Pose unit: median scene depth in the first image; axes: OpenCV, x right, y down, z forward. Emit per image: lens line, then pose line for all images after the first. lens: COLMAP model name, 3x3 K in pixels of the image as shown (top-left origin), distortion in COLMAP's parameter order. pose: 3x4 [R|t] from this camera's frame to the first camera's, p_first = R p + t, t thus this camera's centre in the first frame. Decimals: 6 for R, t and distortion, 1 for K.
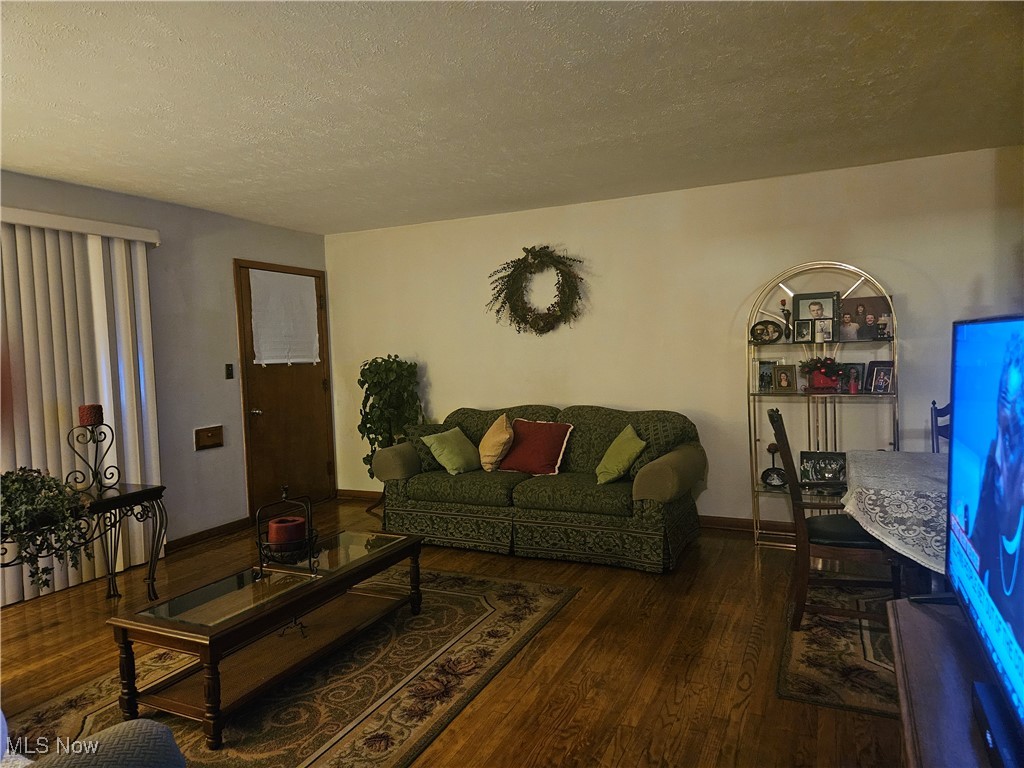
lens RADIAL K [[678.2, 0, 512.0], [0, 678.2, 384.0], [0, 0, 1]] dist [0.004665, 0.000058]
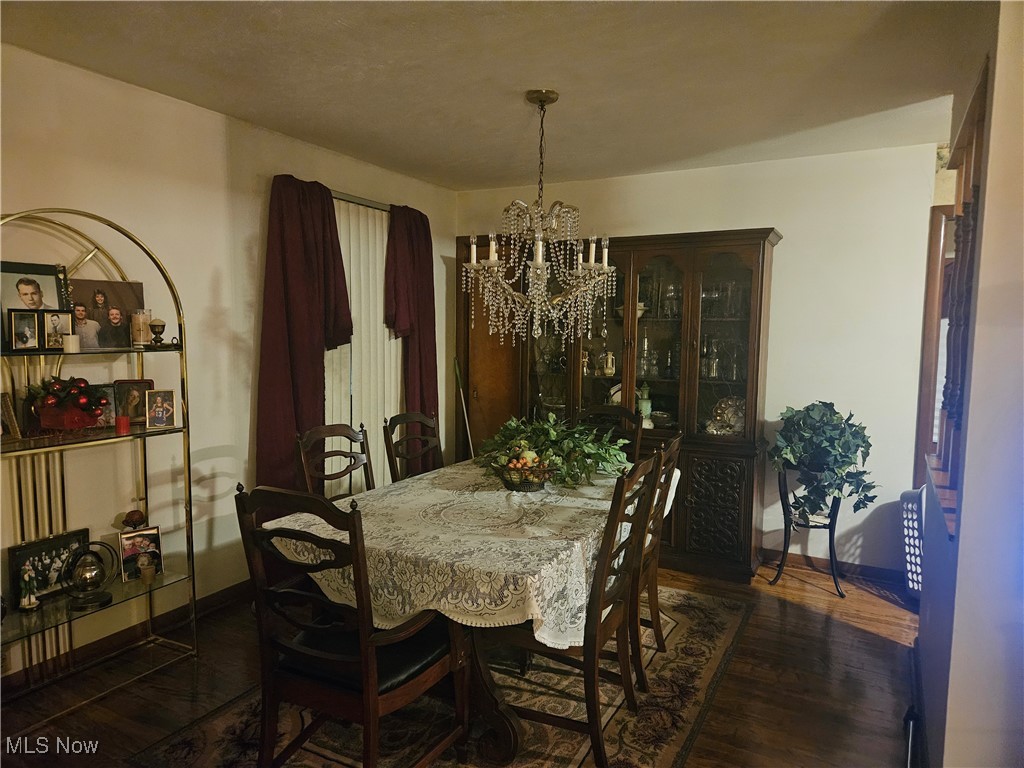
lens RADIAL K [[678.2, 0, 512.0], [0, 678.2, 384.0], [0, 0, 1]] dist [0.004665, 0.000058]
pose [[0.060276, -0.046157, 0.997114, -0.096340], [0.040194, 0.998232, 0.043779, -0.043006], [-0.997372, 0.037439, 0.062024, 0.575352]]
